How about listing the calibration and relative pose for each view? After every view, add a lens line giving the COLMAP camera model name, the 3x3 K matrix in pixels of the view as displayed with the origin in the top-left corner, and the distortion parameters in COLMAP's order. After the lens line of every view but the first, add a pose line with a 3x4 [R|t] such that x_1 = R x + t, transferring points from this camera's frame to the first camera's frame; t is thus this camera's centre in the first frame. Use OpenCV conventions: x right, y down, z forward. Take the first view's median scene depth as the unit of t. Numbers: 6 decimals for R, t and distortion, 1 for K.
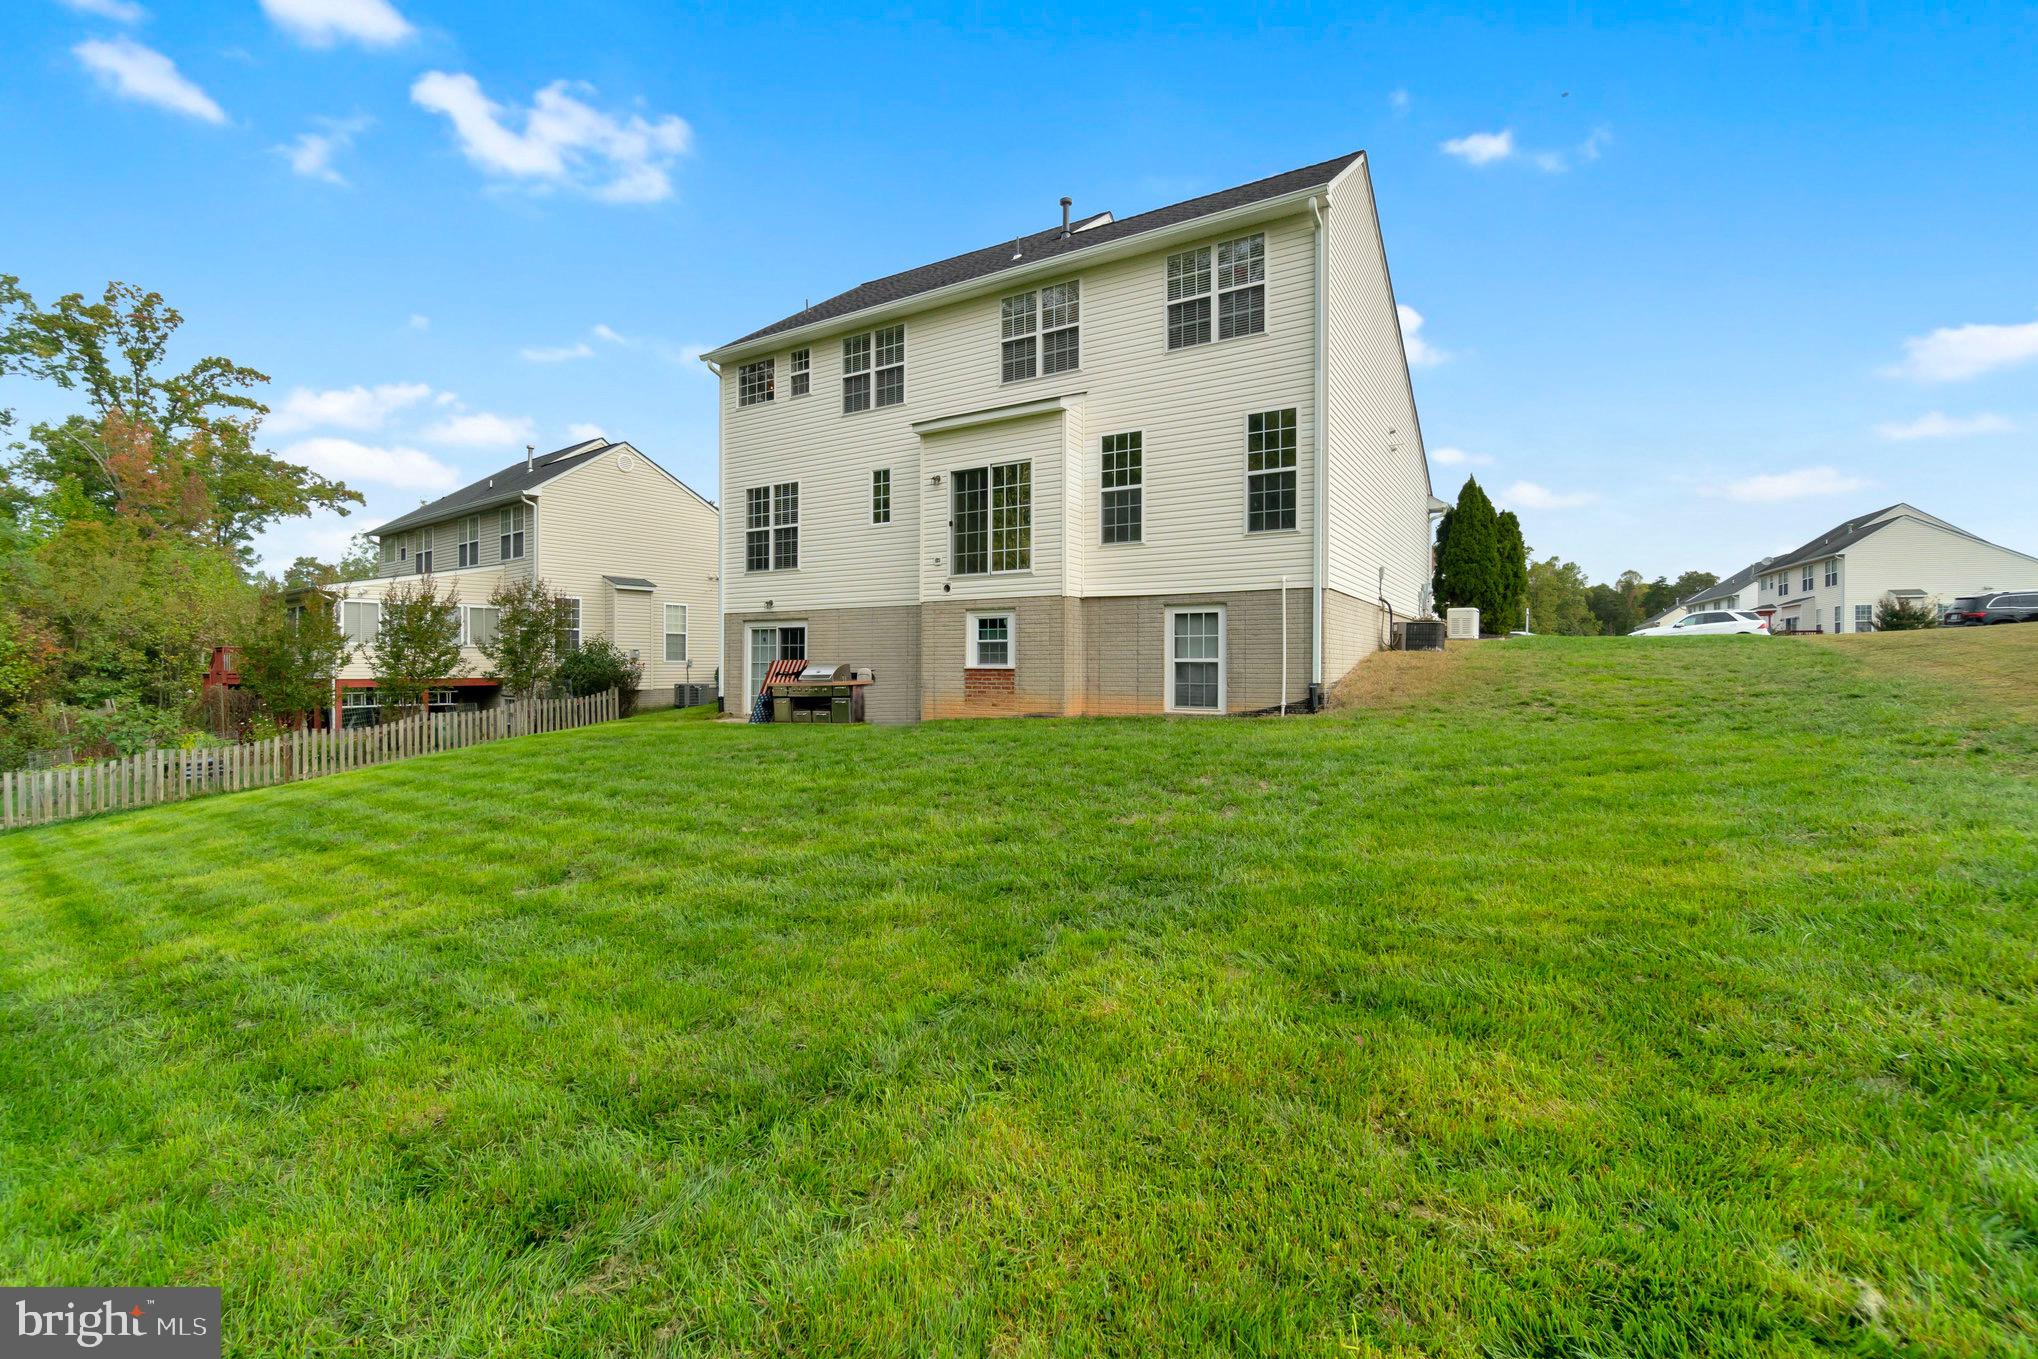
lens RADIAL K [[902.0, 0, 1019.0], [0, 902.0, 679.5], [0, 0, 1]] dist [-0.002383, -0.000212]
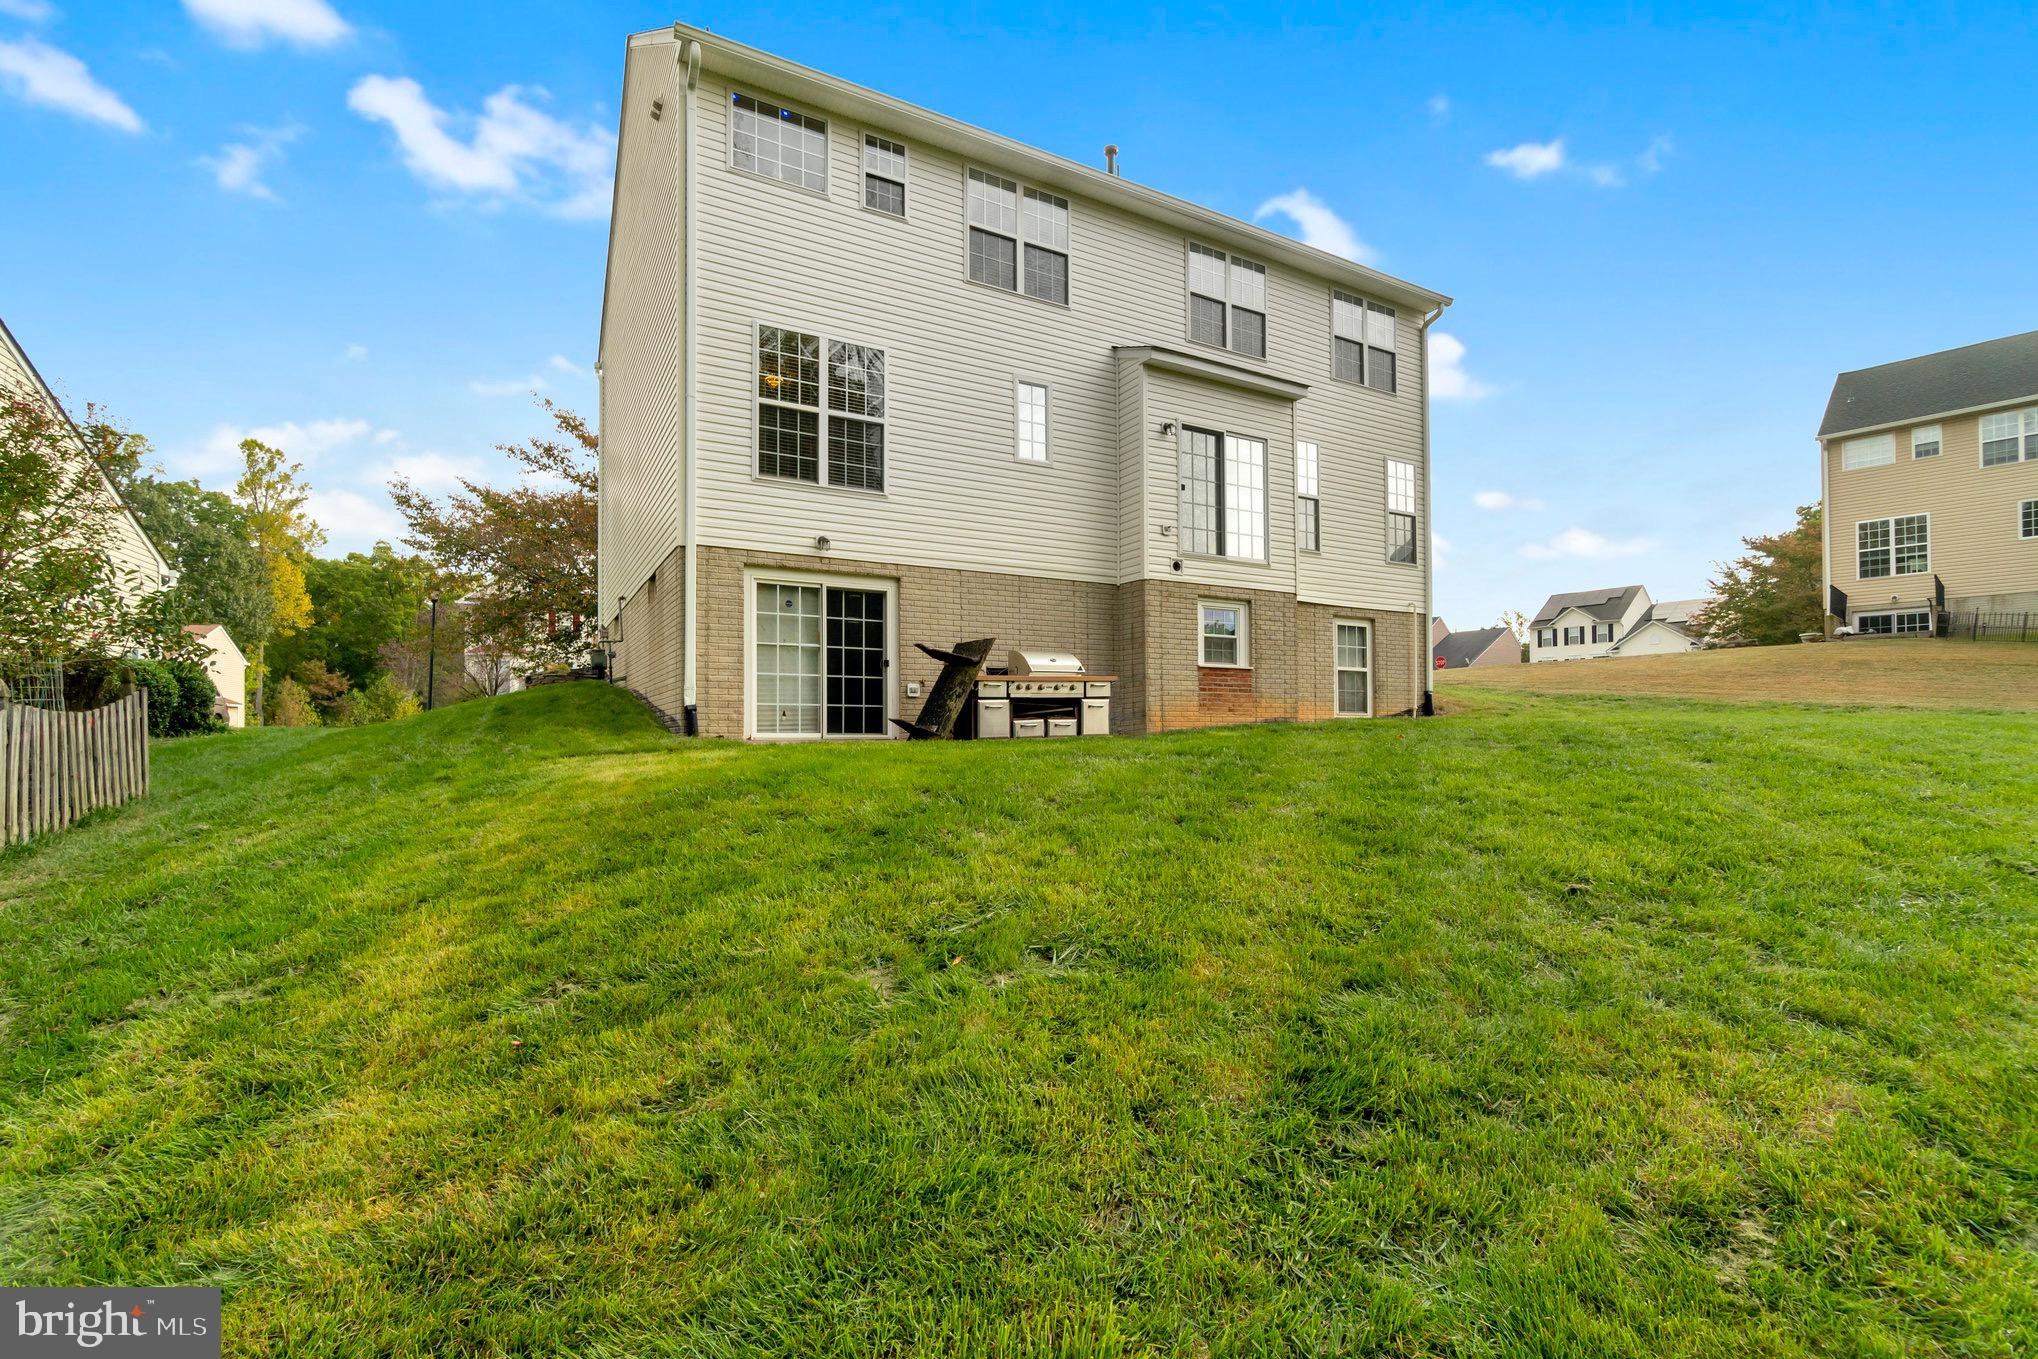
lens RADIAL K [[918.9, 0, 1023.5], [0, 918.9, 722.3], [0, 0, 1]] dist [-0.002876, -0.000122]
pose [[0.484259, 0.009246, 0.874876, -0.856597], [0.015685, 0.999692, -0.019247, 0.051149], [-0.874784, 0.023043, 0.483964, 0.723392]]
